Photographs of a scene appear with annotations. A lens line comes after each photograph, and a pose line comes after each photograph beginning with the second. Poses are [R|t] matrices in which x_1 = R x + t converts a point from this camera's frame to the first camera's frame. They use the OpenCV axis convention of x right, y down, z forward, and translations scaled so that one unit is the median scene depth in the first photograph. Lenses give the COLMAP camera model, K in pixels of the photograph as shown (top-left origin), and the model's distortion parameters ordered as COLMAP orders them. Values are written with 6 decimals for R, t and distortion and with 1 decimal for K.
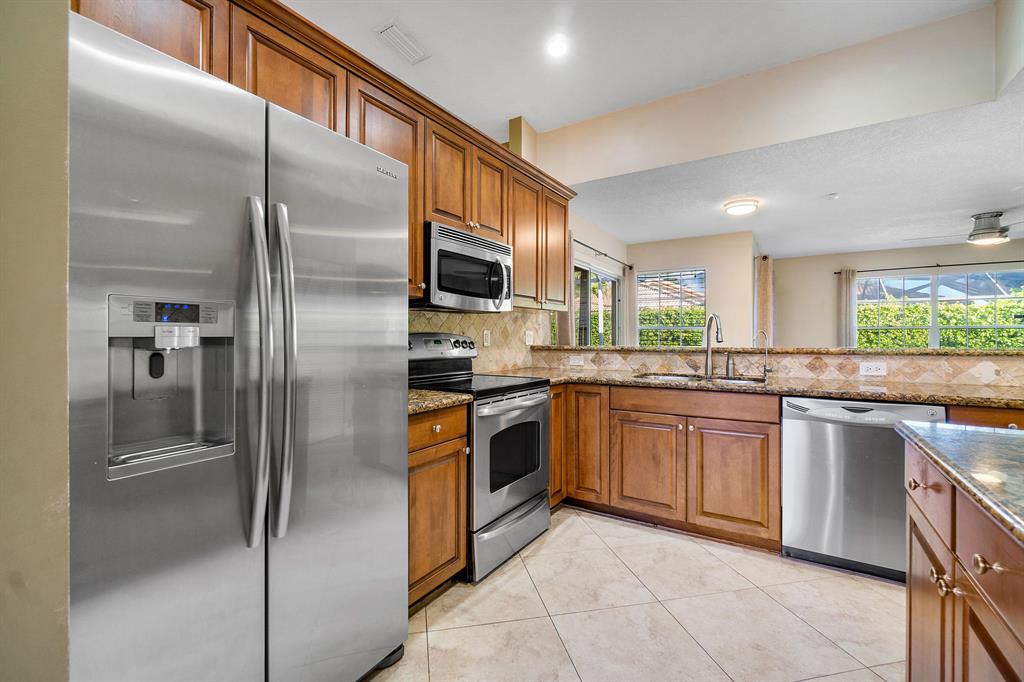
lens RADIAL K [[437.7, 0, 517.5], [0, 437.7, 336.5], [0, 0, 1]] dist [-0.001383, 0.000050]
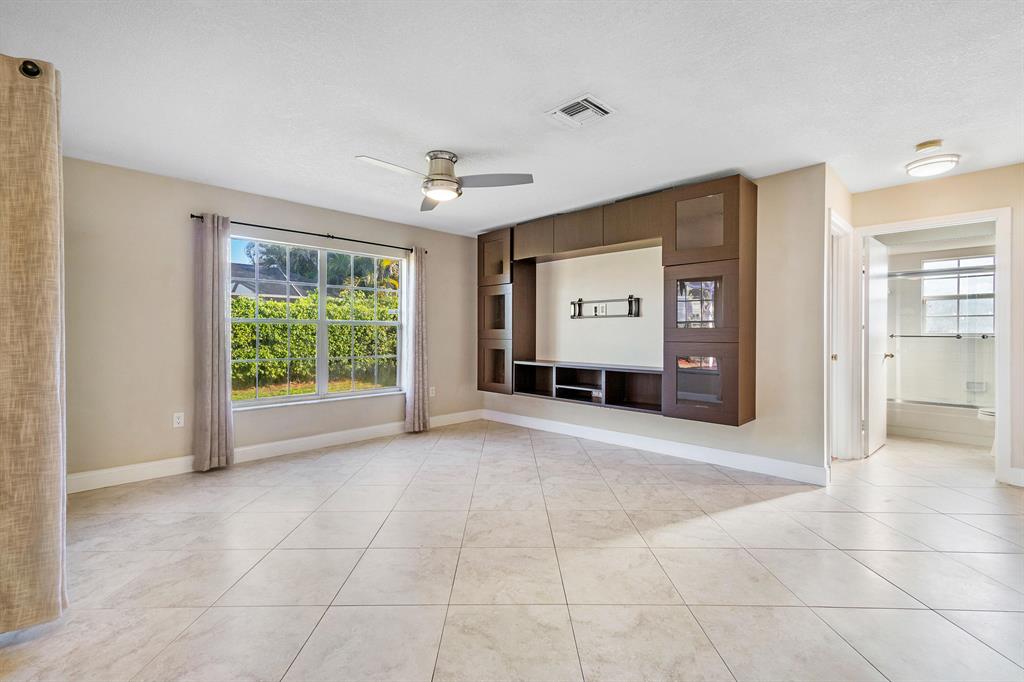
lens RADIAL K [[455.1, 0, 506.1], [0, 455.1, 336.4], [0, 0, 1]] dist [-0.002004, 0.000025]
pose [[0.233038, -0.005165, 0.972454, 0.719724], [0.001208, 0.999987, 0.005022, -0.001599], [-0.972467, 0.000004, 0.233041, 1.297688]]
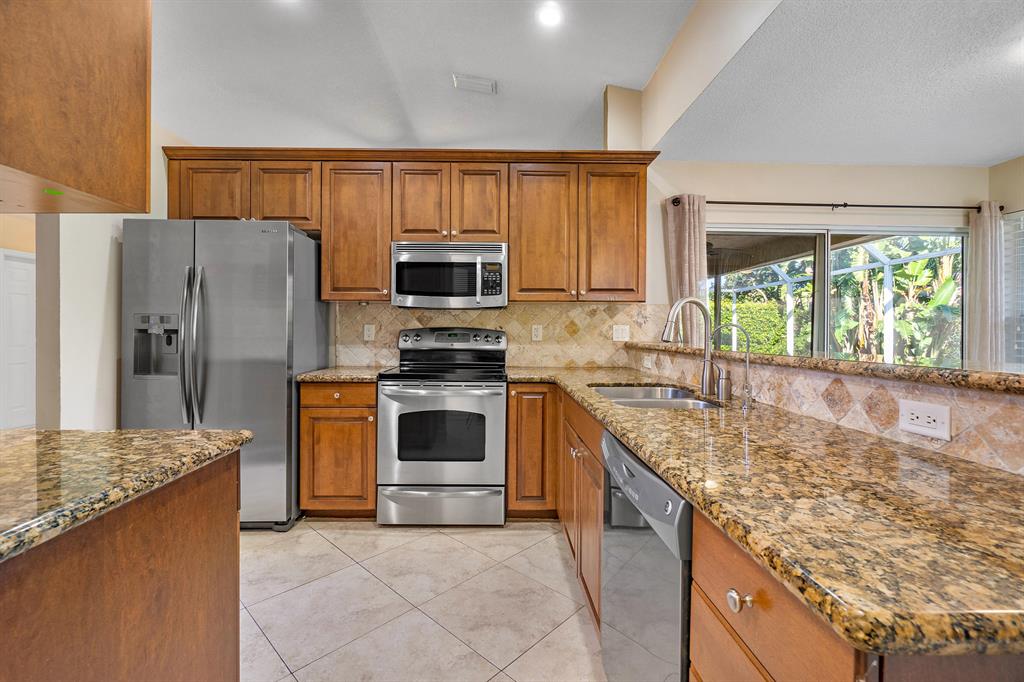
lens RADIAL K [[448.4, 0, 507.3], [0, 448.4, 331.6], [0, 0, 1]] dist [0.008164, 0.000217]
pose [[0.557546, 0.006635, -0.830120, 0.894490], [-0.006710, 0.999971, 0.003486, -0.002562], [0.830119, 0.003626, 0.557574, 0.440101]]
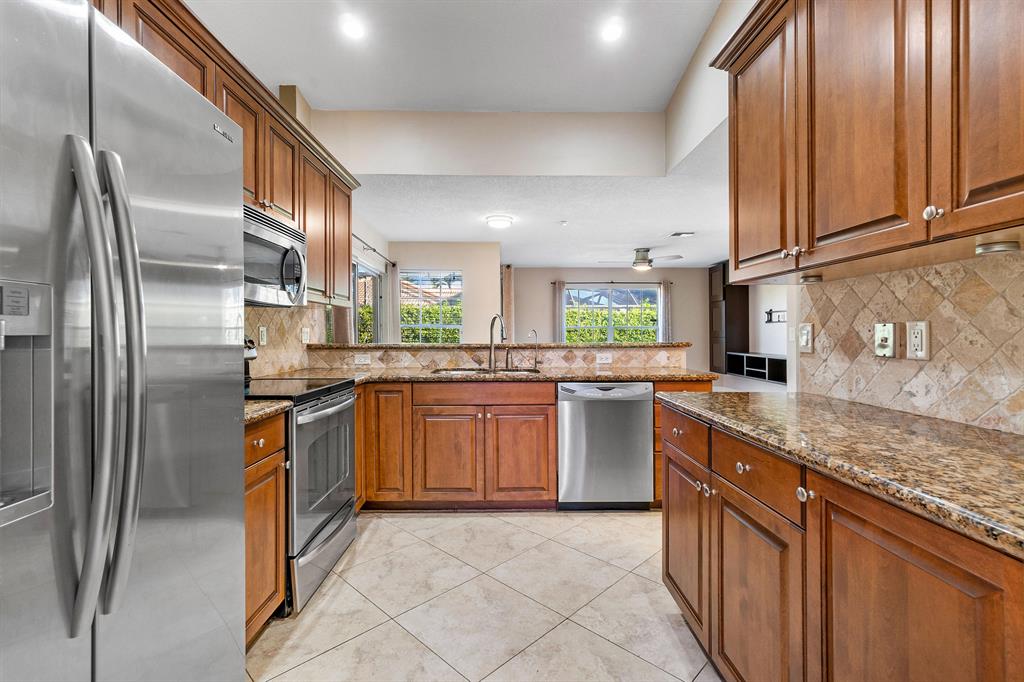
lens RADIAL K [[448.4, 0, 507.3], [0, 448.4, 331.6], [0, 0, 1]] dist [0.008164, 0.000217]
pose [[0.838208, 0.003357, 0.545341, -0.180269], [-0.000667, 0.999987, -0.005131, -0.000984], [-0.545351, 0.003937, 0.838199, 0.005603]]
